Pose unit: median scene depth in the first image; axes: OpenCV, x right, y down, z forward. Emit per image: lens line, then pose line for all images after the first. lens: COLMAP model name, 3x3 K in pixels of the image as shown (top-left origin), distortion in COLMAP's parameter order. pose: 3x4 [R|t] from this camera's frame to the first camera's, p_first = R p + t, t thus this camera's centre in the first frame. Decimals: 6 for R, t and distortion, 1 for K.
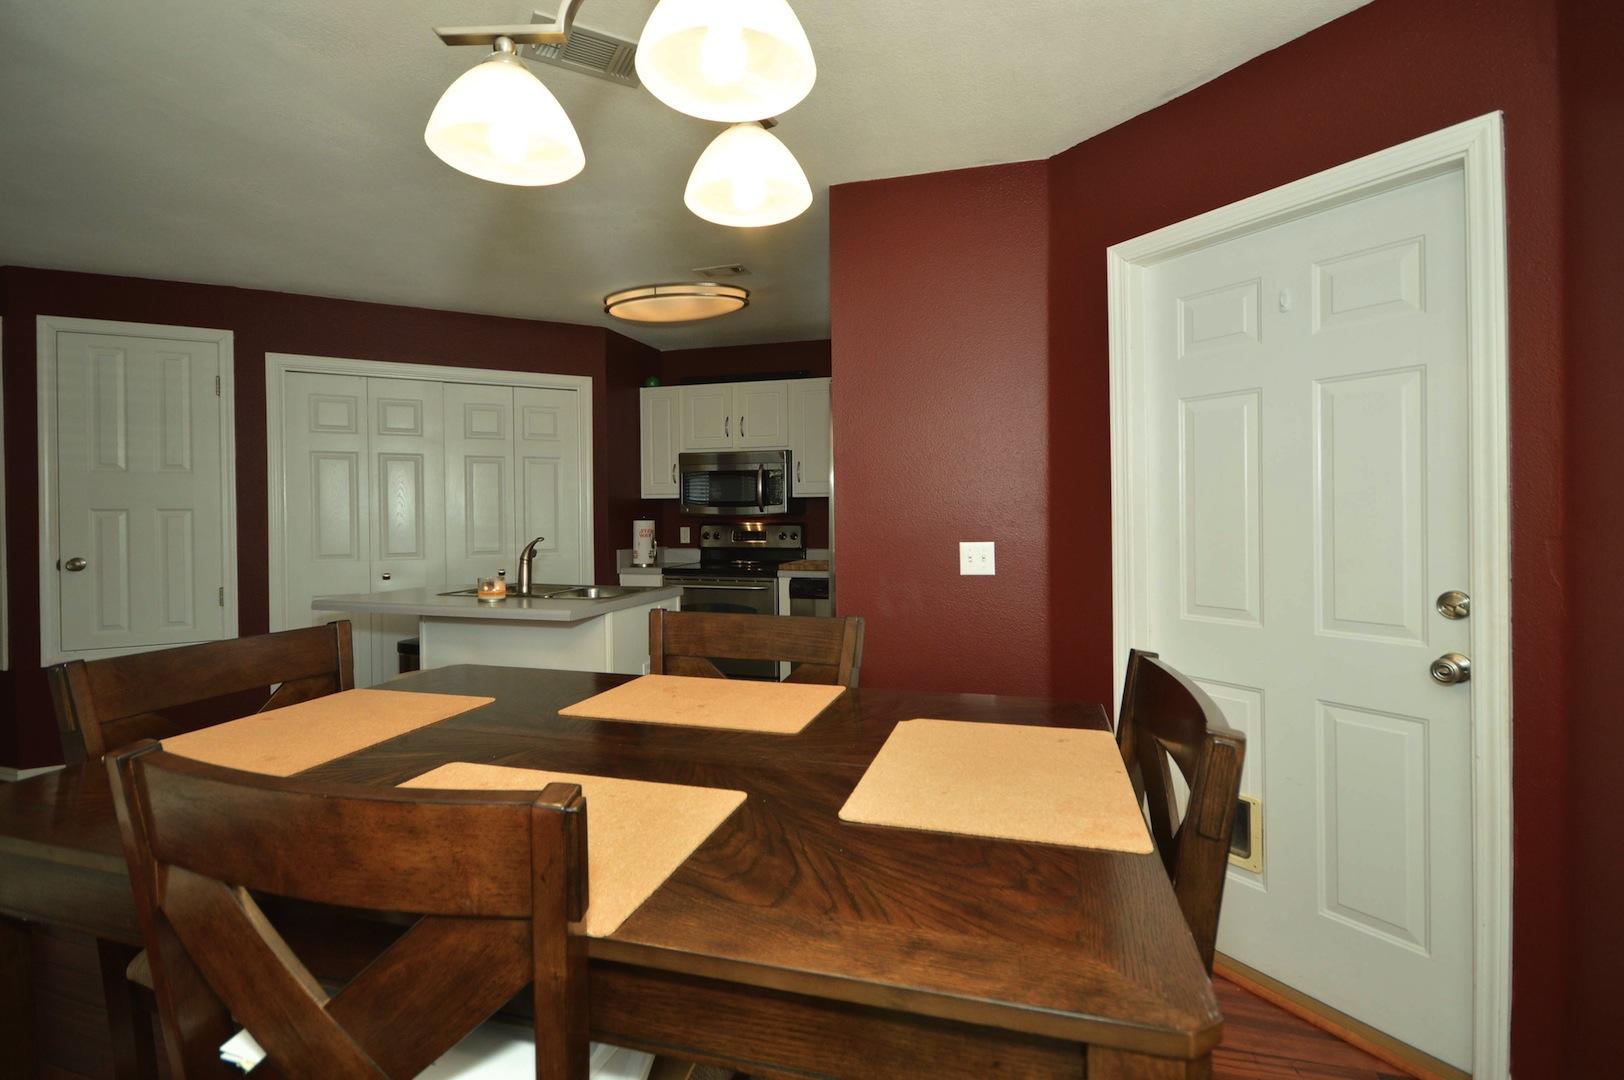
lens RADIAL K [[780.9, 0, 810.8], [0, 780.9, 482.3], [0, 0, 1]] dist [0.000100, -0.000696]
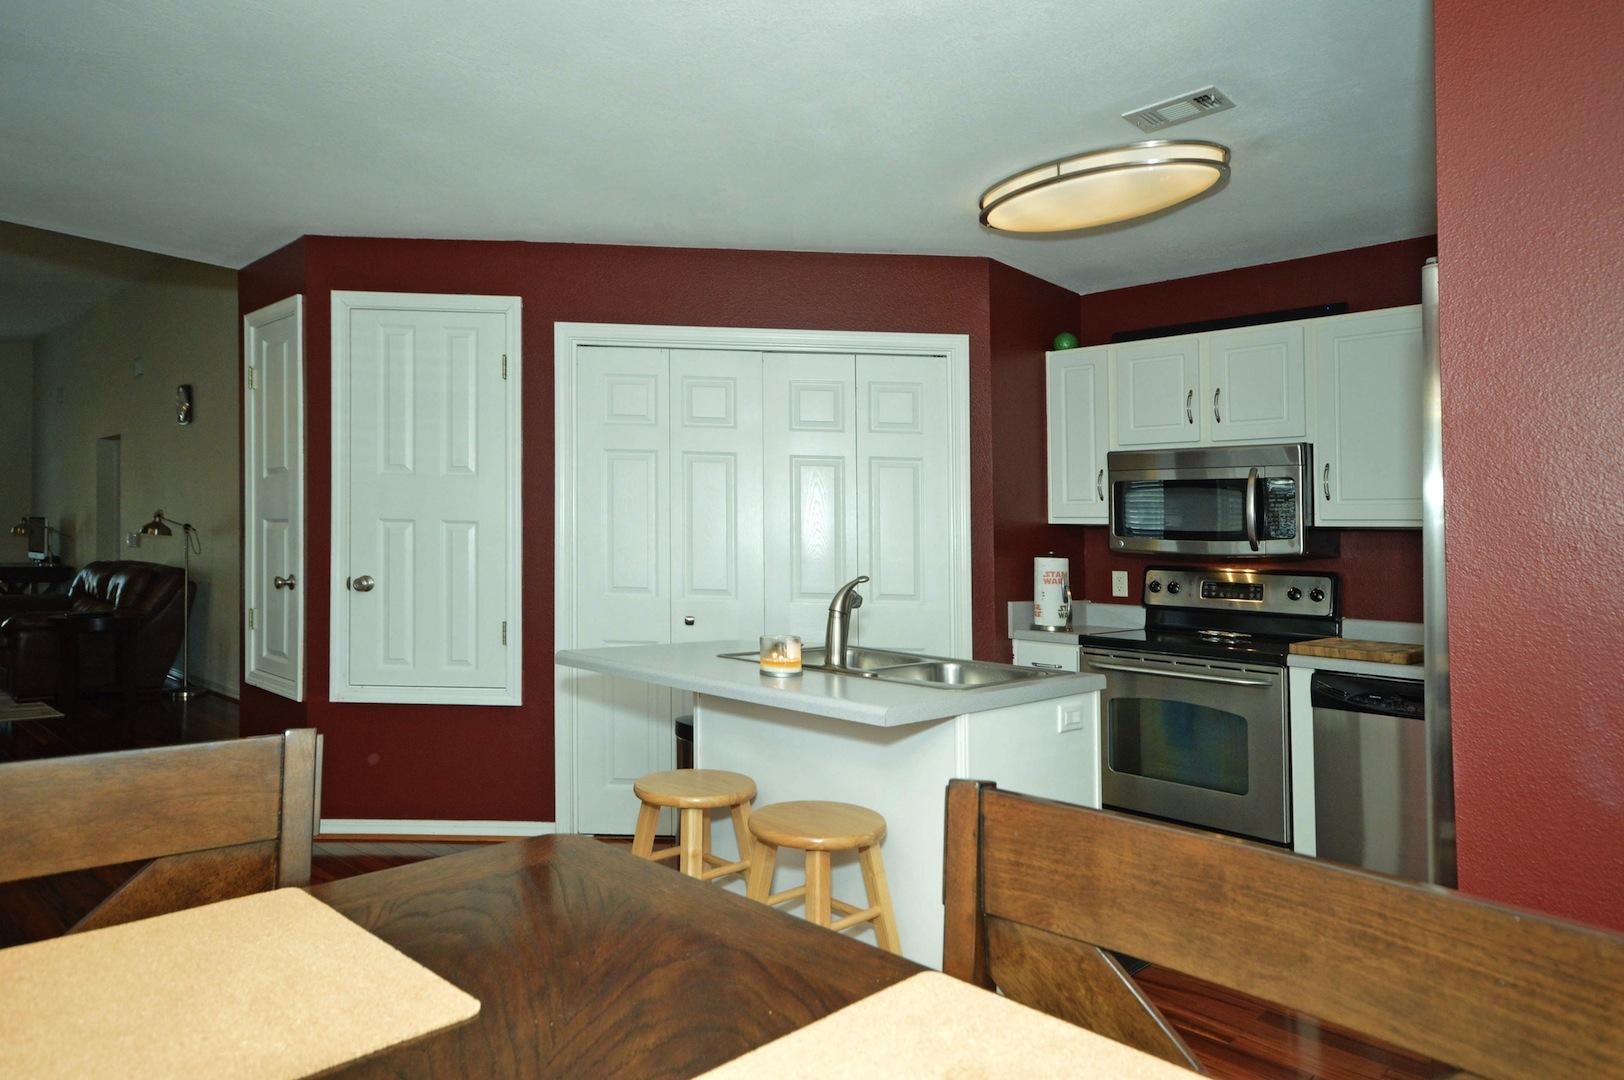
lens RADIAL K [[991.7, 0, 800.0], [0, 991.7, 464.3], [0, 0, 1]] dist [0.016702, 0.000583]
pose [[0.883895, -0.007440, -0.467626, -0.015331], [-0.014998, 0.998908, -0.044241, 0.011973], [0.467444, 0.046118, 0.882819, 0.188964]]
